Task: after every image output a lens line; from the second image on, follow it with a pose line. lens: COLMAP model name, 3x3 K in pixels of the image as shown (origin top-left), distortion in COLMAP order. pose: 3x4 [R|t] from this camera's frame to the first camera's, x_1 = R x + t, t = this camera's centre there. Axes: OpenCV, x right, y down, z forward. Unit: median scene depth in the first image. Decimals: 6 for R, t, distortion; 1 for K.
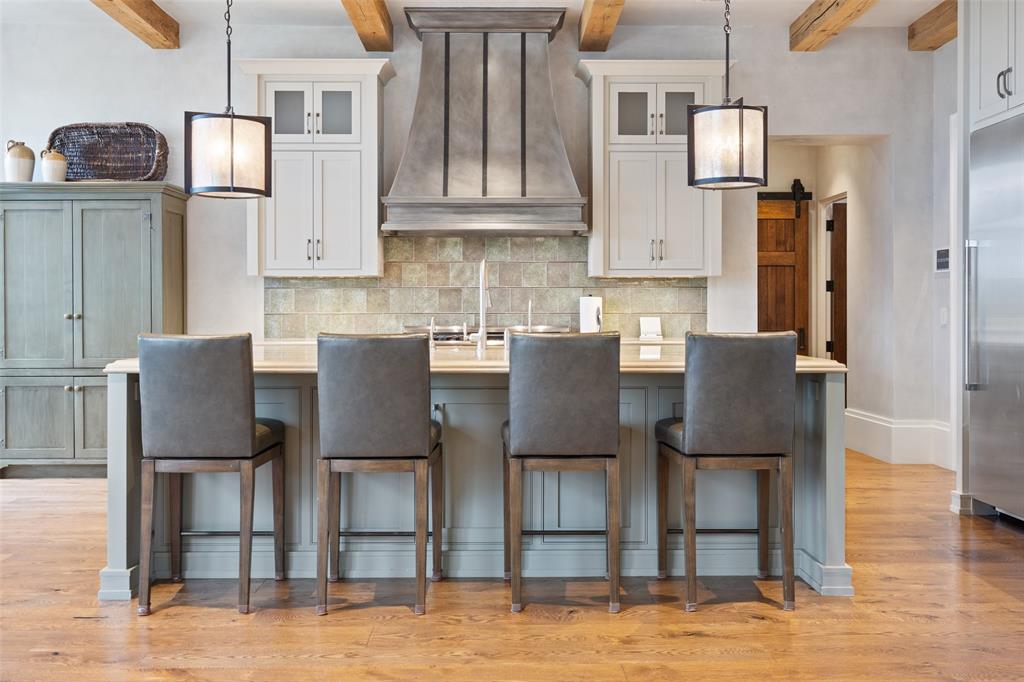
lens RADIAL K [[1017.8, 0, 513.2], [0, 1017.8, 316.4], [0, 0, 1]] dist [-0.001370, 0.006614]
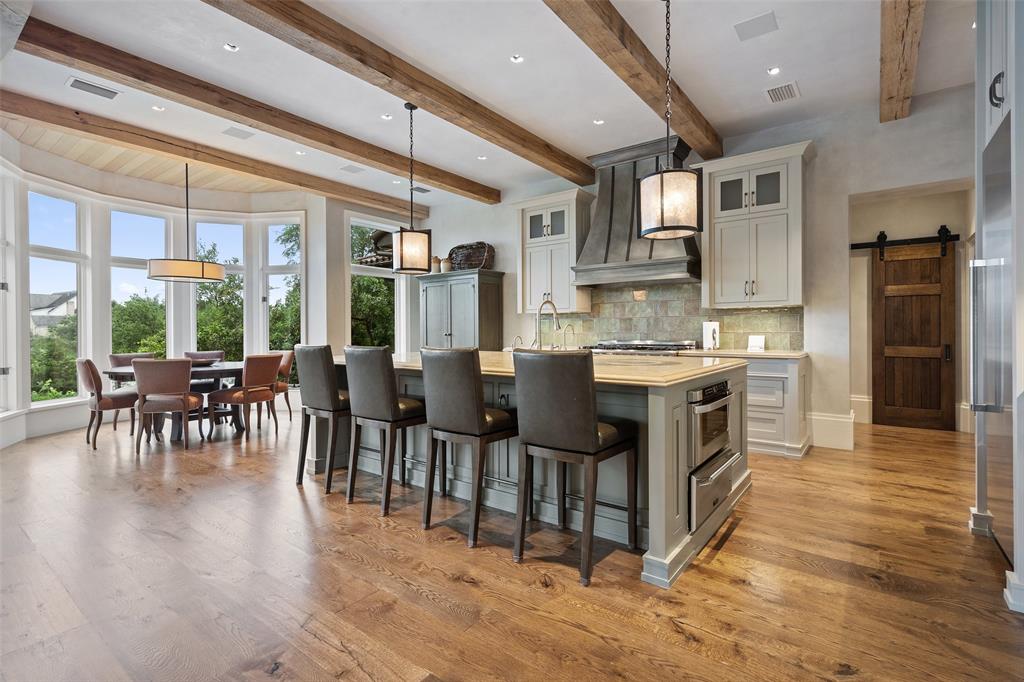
lens RADIAL K [[478.1, 0, 510.1], [0, 478.1, 333.9], [0, 0, 1]] dist [-0.003203, -0.000019]
pose [[0.783459, 0.001983, -0.621440, 0.293951], [-0.000704, 0.999997, 0.002303, -0.003033], [0.621443, -0.001367, 0.783459, 0.271821]]
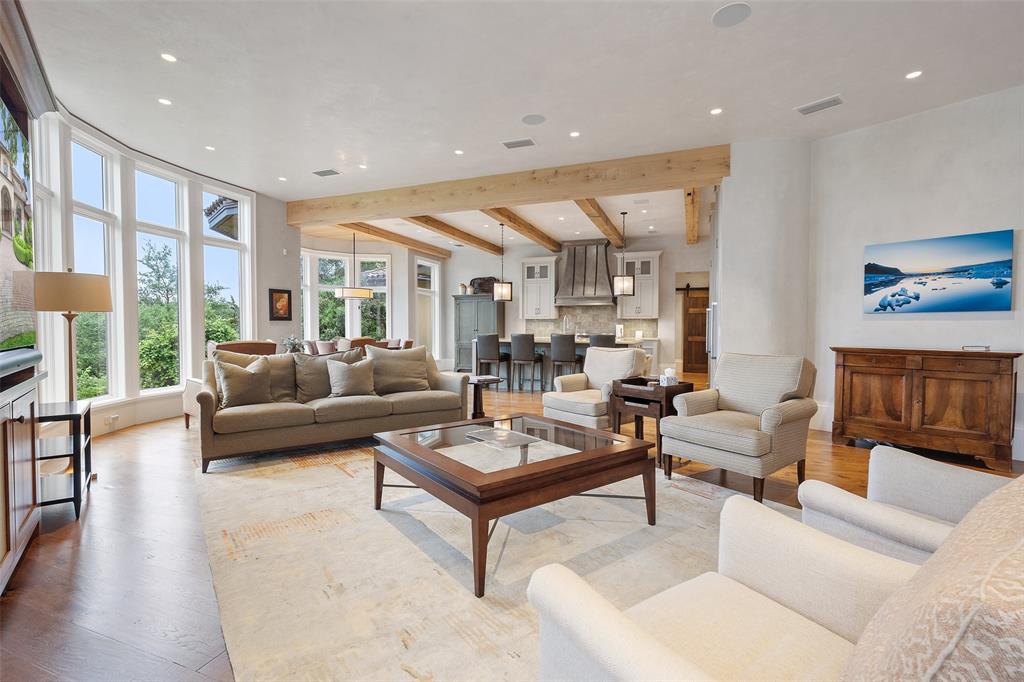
lens RADIAL K [[467.4, 0, 512.0], [0, 467.4, 341.0], [0, 0, 1]] dist [-0.000686, -0.000135]
pose [[0.928584, 0.012806, -0.370902, 0.323616], [-0.004050, 0.999695, 0.024376, -0.002247], [0.371101, -0.021133, 0.928352, -0.535662]]
